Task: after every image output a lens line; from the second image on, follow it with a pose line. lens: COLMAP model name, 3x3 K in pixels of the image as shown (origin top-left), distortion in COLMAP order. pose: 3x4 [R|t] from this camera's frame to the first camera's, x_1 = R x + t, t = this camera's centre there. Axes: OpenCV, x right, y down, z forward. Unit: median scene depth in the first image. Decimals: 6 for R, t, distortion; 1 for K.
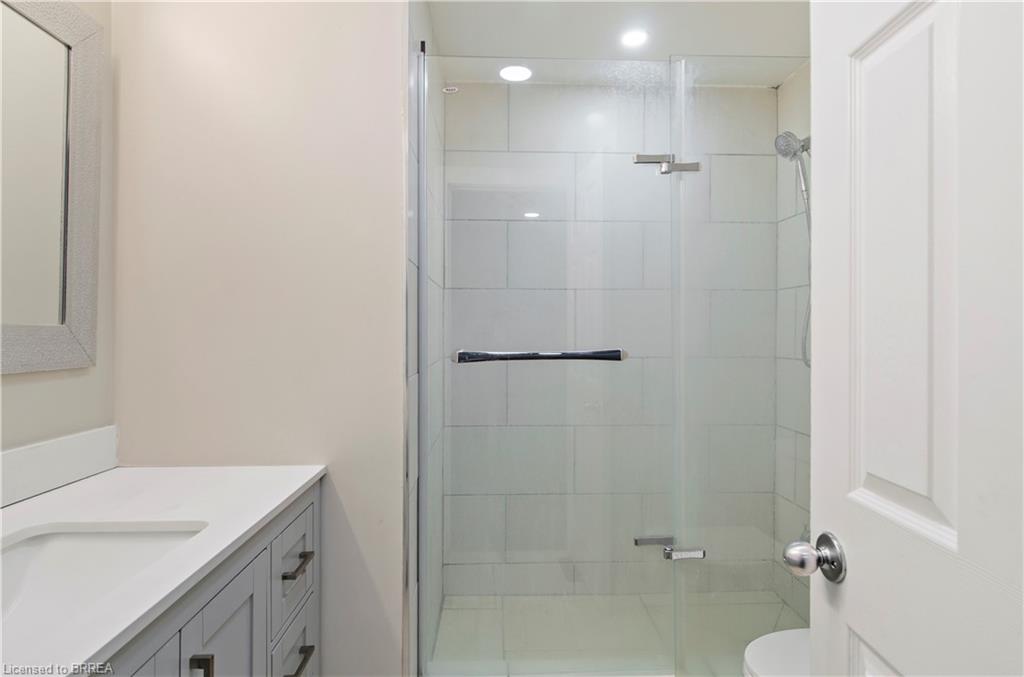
lens RADIAL K [[541.4, 0, 508.4], [0, 541.4, 340.7], [0, 0, 1]] dist [-0.001264, -0.000508]
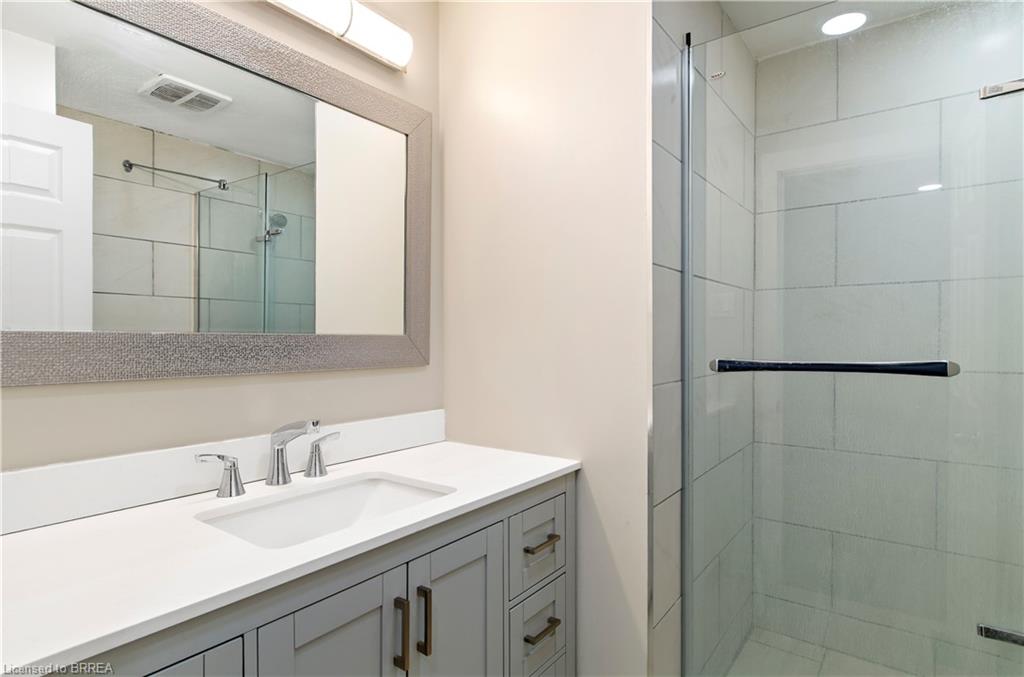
lens RADIAL K [[537.5, 0, 513.8], [0, 537.5, 355.4], [0, 0, 1]] dist [0.003288, -0.000253]
pose [[0.781478, 0.015775, -0.623734, 0.231759], [-0.006188, 0.999827, 0.017534, -0.001275], [0.623903, -0.009843, 0.781440, 0.070804]]
